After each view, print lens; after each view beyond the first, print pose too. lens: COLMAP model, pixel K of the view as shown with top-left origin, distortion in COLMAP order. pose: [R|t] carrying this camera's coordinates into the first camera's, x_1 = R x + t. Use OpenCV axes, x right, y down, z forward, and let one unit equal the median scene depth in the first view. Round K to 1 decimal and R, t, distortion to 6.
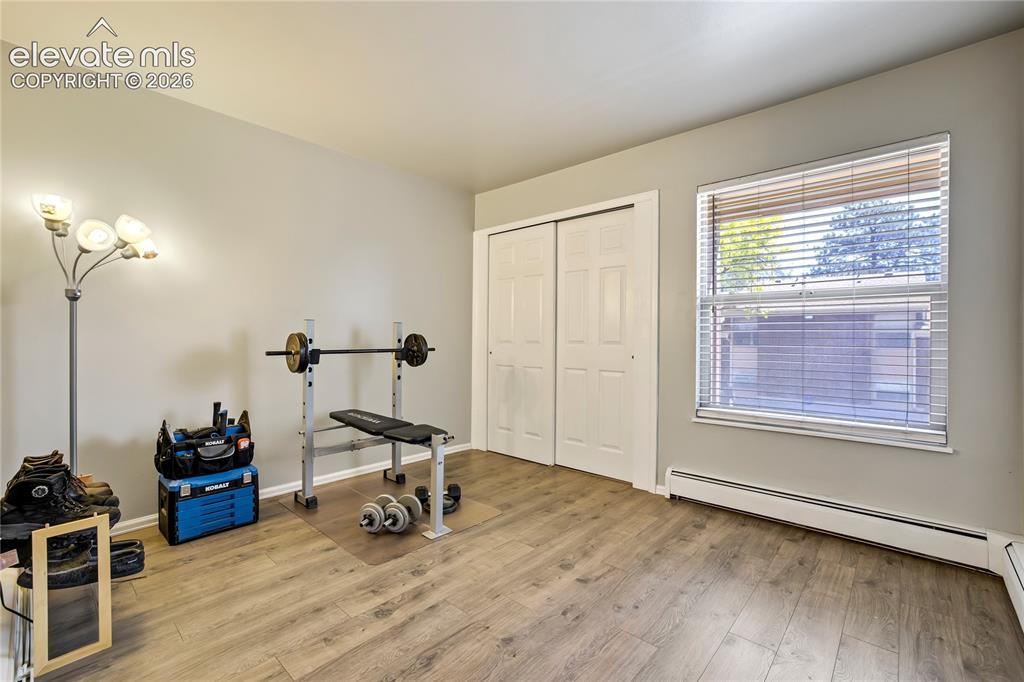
lens RADIAL K [[440.3, 0, 512.4], [0, 440.3, 339.0], [0, 0, 1]] dist [-0.003850, 0.000554]
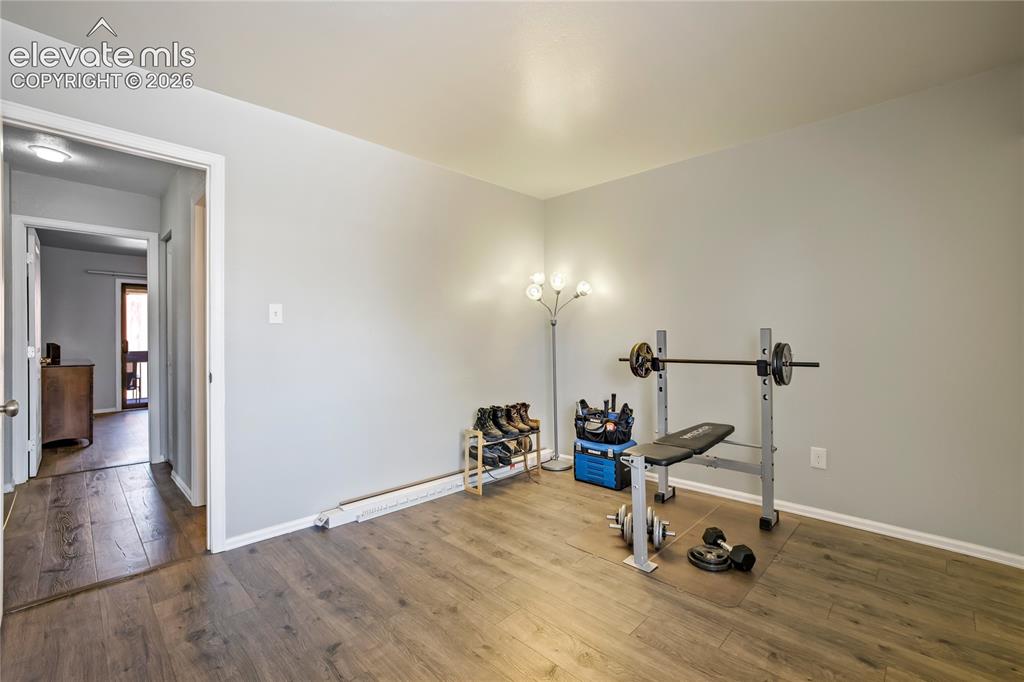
lens RADIAL K [[440.3, 0, 512.3], [0, 440.3, 341.3], [0, 0, 1]] dist [-0.003850, 0.000554]
pose [[-0.022039, 0.000164, -0.999757, 0.767549], [0.001394, 0.999999, 0.000133, -0.021375], [0.999756, -0.001391, -0.022039, 0.782314]]
